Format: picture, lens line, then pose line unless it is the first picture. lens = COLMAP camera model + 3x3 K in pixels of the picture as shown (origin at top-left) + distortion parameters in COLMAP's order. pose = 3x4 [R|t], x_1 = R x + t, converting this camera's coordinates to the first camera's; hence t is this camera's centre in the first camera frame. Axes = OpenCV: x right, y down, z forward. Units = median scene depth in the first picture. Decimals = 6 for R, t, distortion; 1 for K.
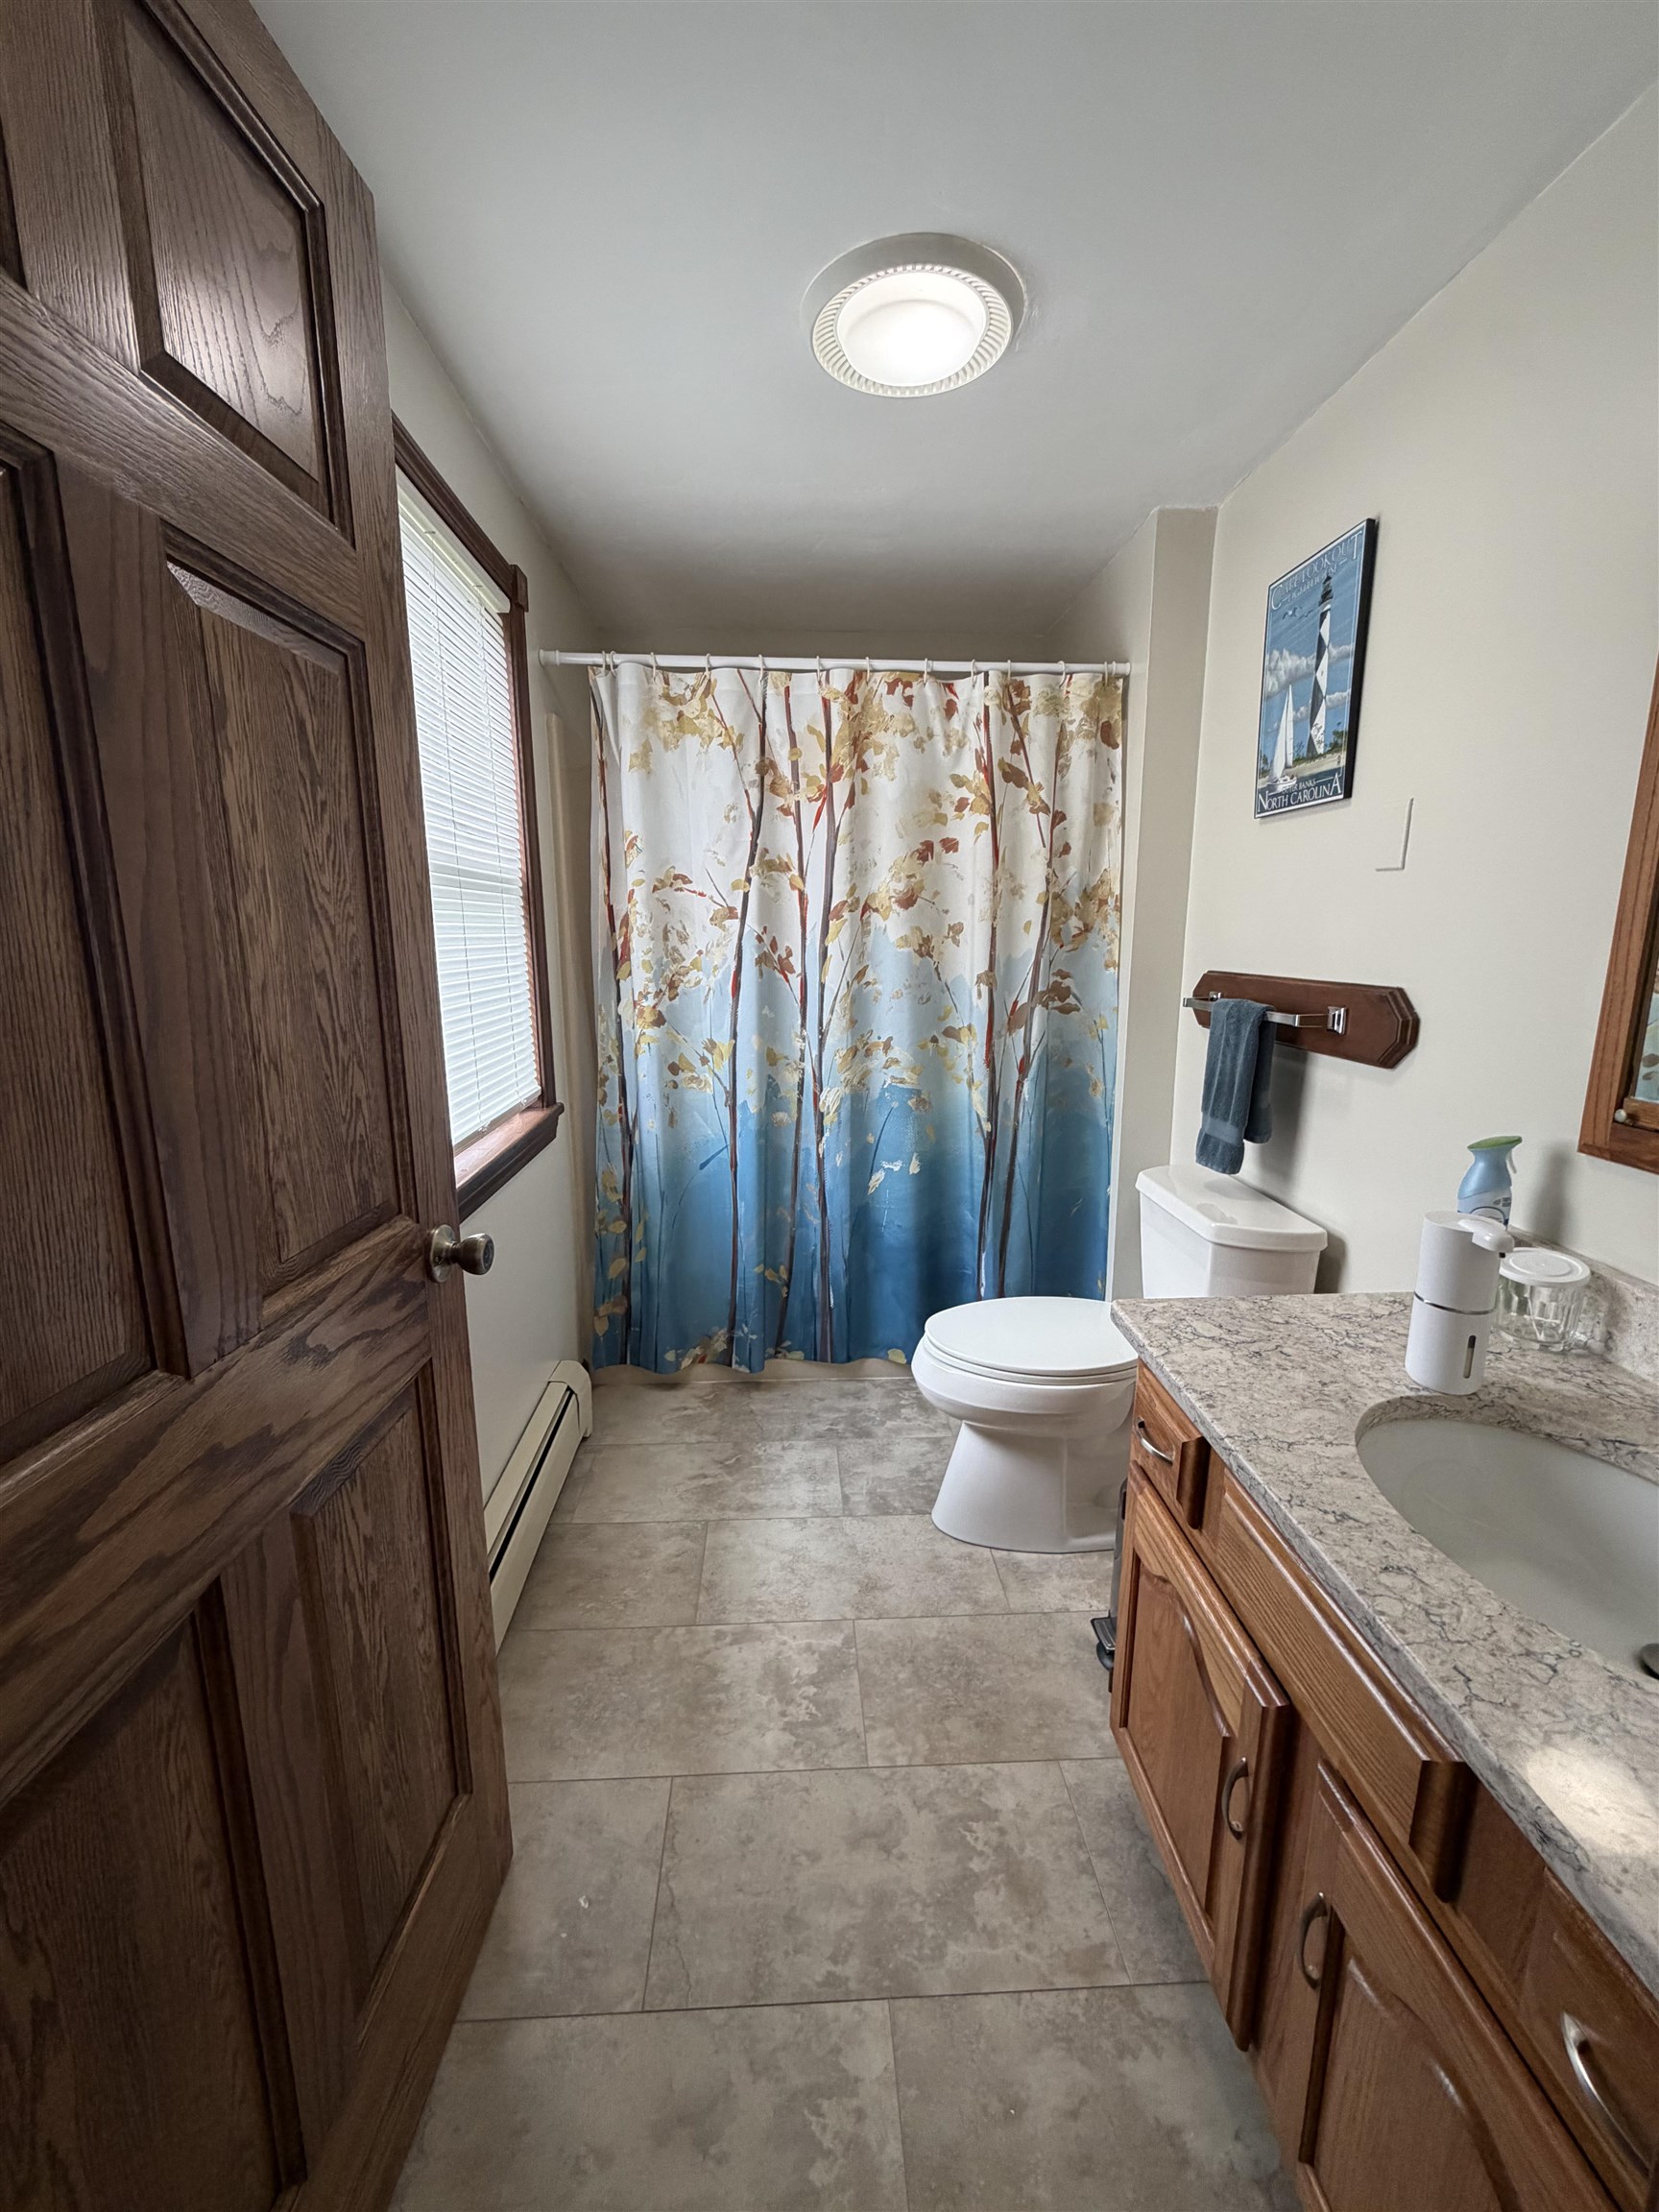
lens RADIAL K [[878.0, 0, 830.9], [0, 878.0, 1099.0], [0, 0, 1]] dist [-0.002492, -0.000005]
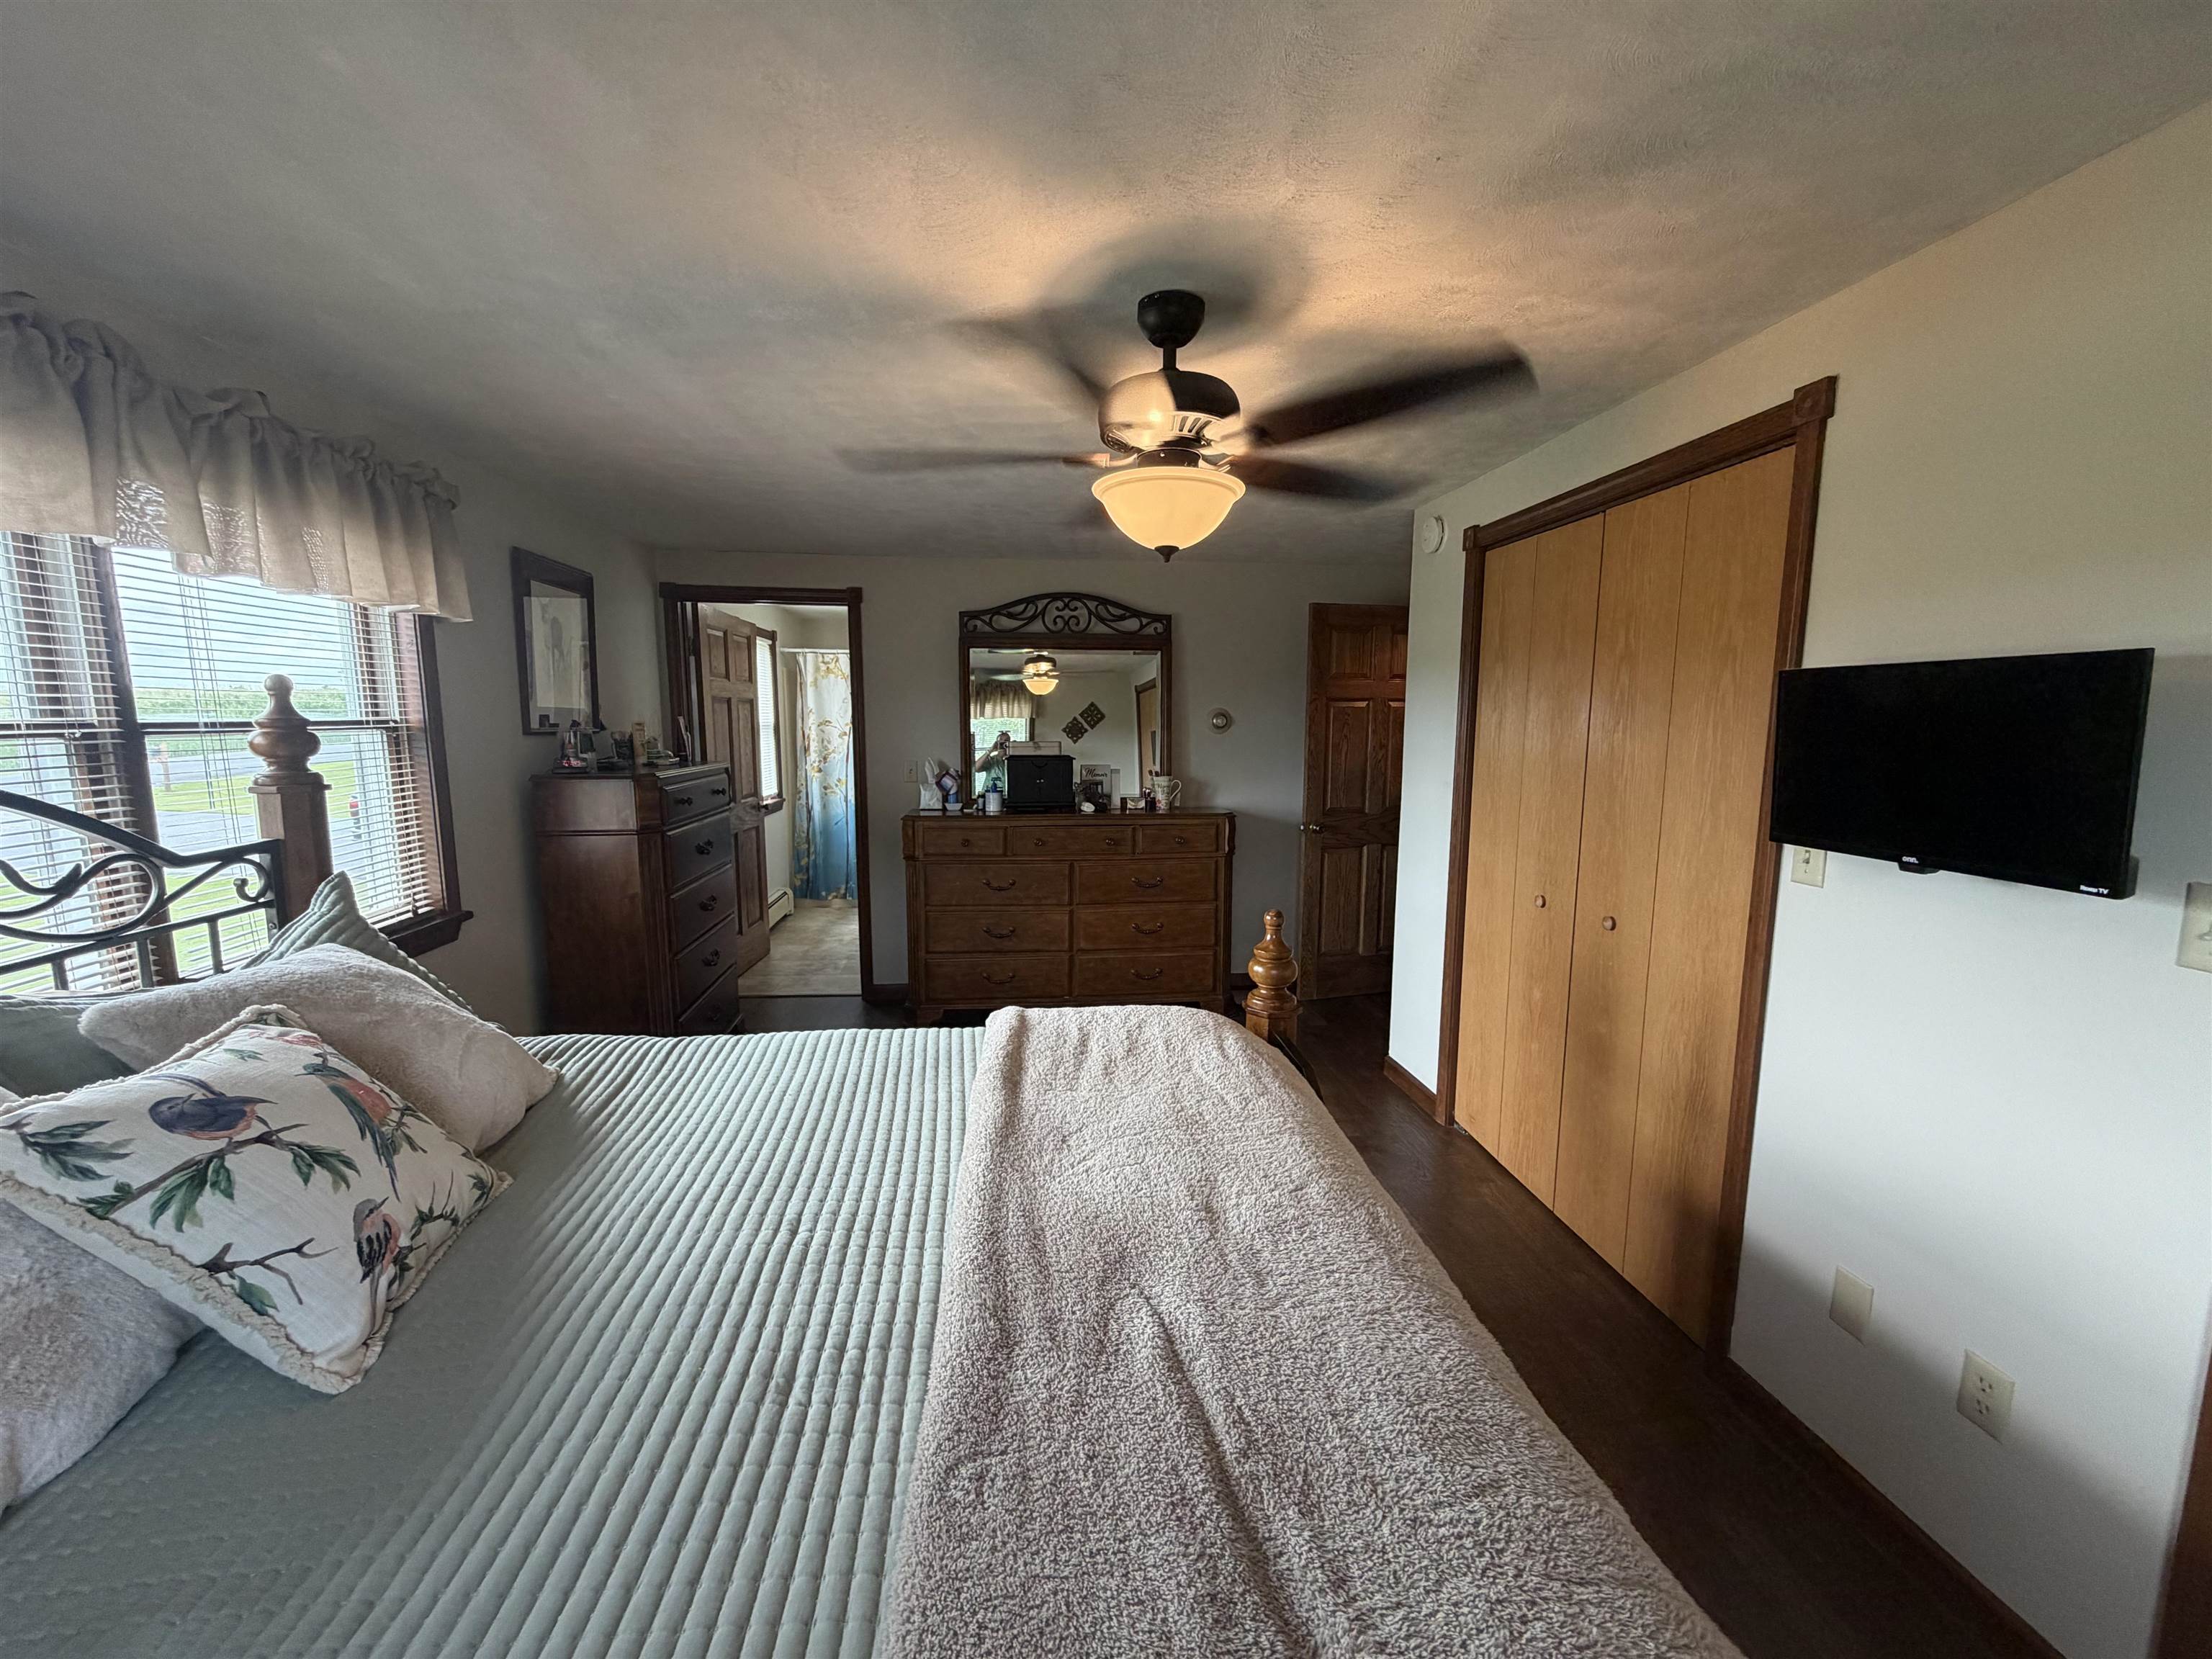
lens RADIAL K [[878.0, 0, 1102.3], [0, 878.0, 839.2], [0, 0, 1]] dist [-0.002492, -0.000005]
pose [[0.998862, -0.000688, 0.047688, 0.604883], [0.003558, 0.998185, -0.060122, 0.317767], [-0.047560, 0.060223, 0.997051, -1.942133]]
